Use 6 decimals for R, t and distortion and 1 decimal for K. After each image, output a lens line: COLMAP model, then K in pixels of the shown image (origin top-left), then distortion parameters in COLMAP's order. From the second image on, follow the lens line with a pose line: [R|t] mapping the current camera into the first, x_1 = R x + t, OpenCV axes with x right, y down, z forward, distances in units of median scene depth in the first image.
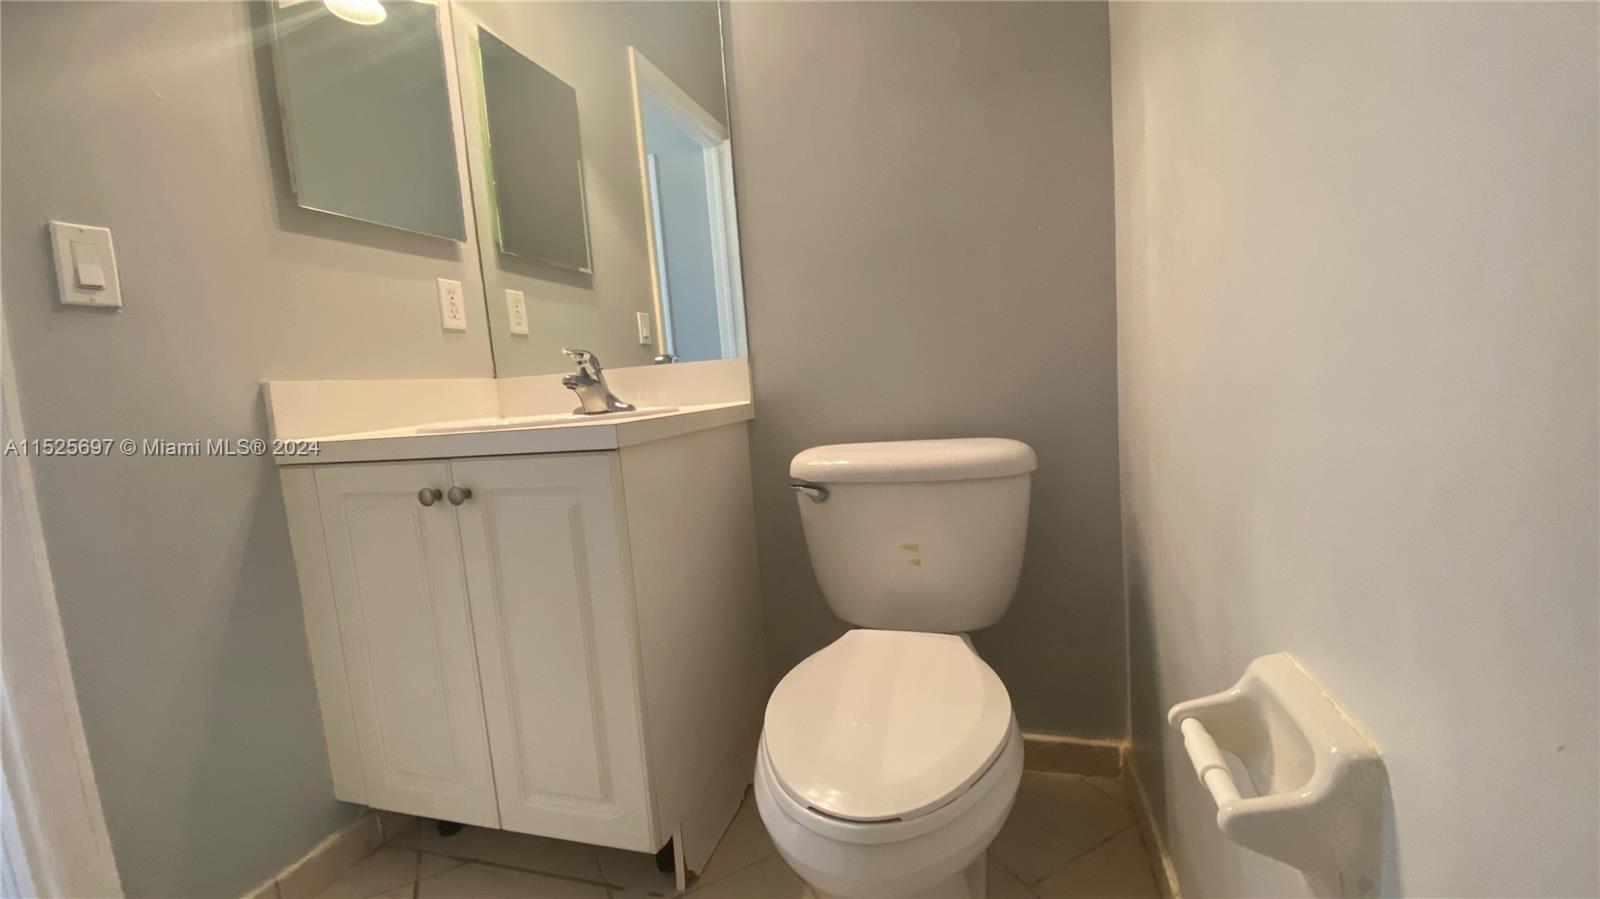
lens RADIAL K [[648.6, 0, 799.3], [0, 648.6, 454.5], [0, 0, 1]] dist [0.026997, -0.023678]
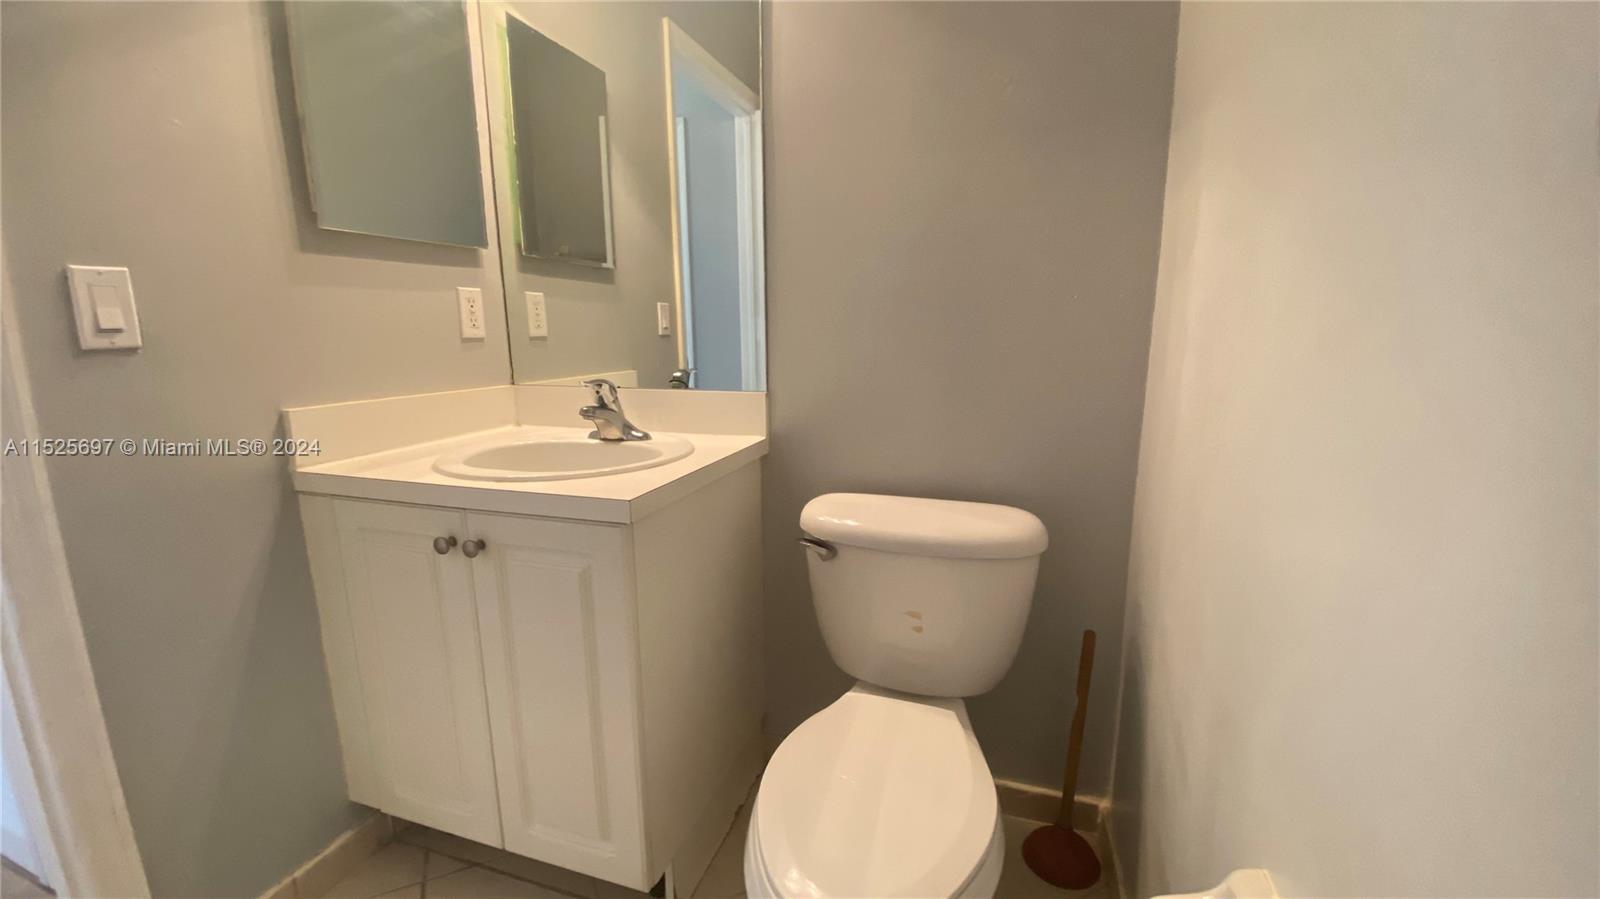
lens RADIAL K [[648.6, 0, 799.3], [0, 648.6, 454.5], [0, 0, 1]] dist [0.026997, -0.023678]
pose [[0.997268, 0.072603, -0.013613, -0.009448], [-0.071149, 0.993648, 0.087188, -0.160339], [0.019857, -0.085982, 0.996099, 0.008705]]
